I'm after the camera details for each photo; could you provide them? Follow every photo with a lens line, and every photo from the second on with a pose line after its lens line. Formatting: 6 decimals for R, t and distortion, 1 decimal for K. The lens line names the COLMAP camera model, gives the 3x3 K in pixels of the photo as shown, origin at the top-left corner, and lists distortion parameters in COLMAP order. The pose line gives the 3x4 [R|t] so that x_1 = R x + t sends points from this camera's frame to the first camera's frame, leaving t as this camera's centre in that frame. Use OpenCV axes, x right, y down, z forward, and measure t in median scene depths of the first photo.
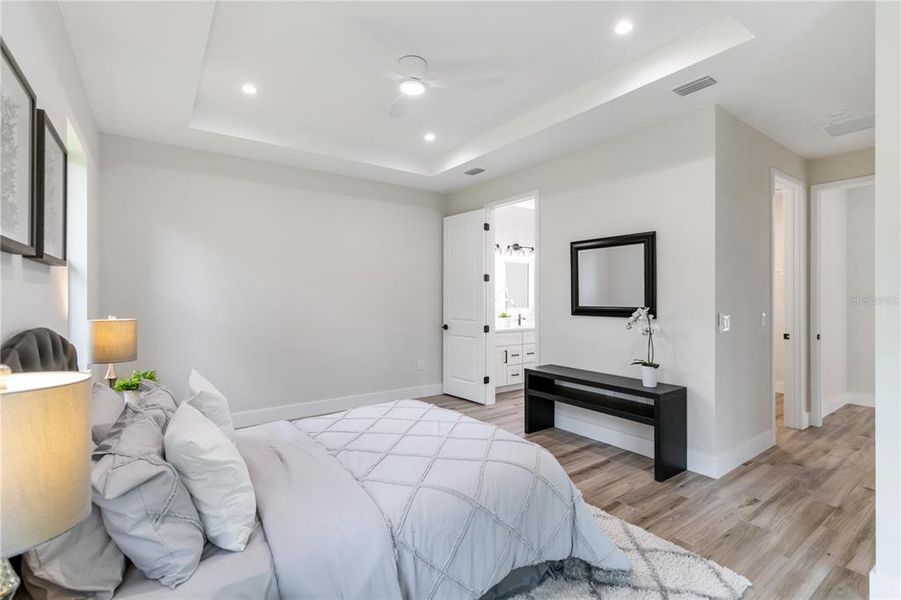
lens RADIAL K [[421.9, 0, 460.2], [0, 421.9, 299.0], [0, 0, 1]] dist [0.002006, 0.000240]
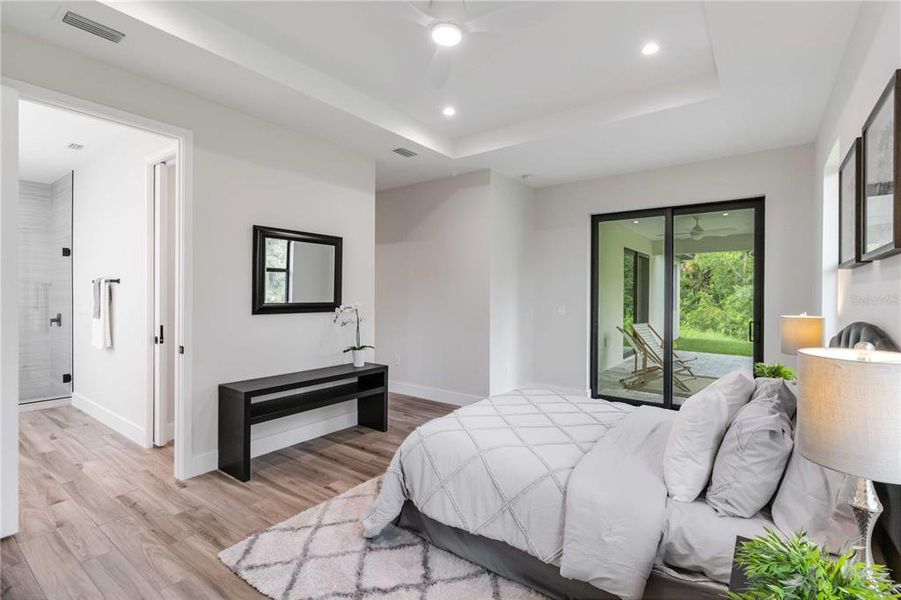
lens RADIAL K [[421.9, 0, 460.2], [0, 421.9, 299.0], [0, 0, 1]] dist [0.002006, 0.000240]
pose [[-0.308102, -0.009268, 0.951308, -0.751450], [-0.000218, 0.999953, 0.009671, -0.000098], [-0.951353, 0.002773, -0.308090, 1.027431]]
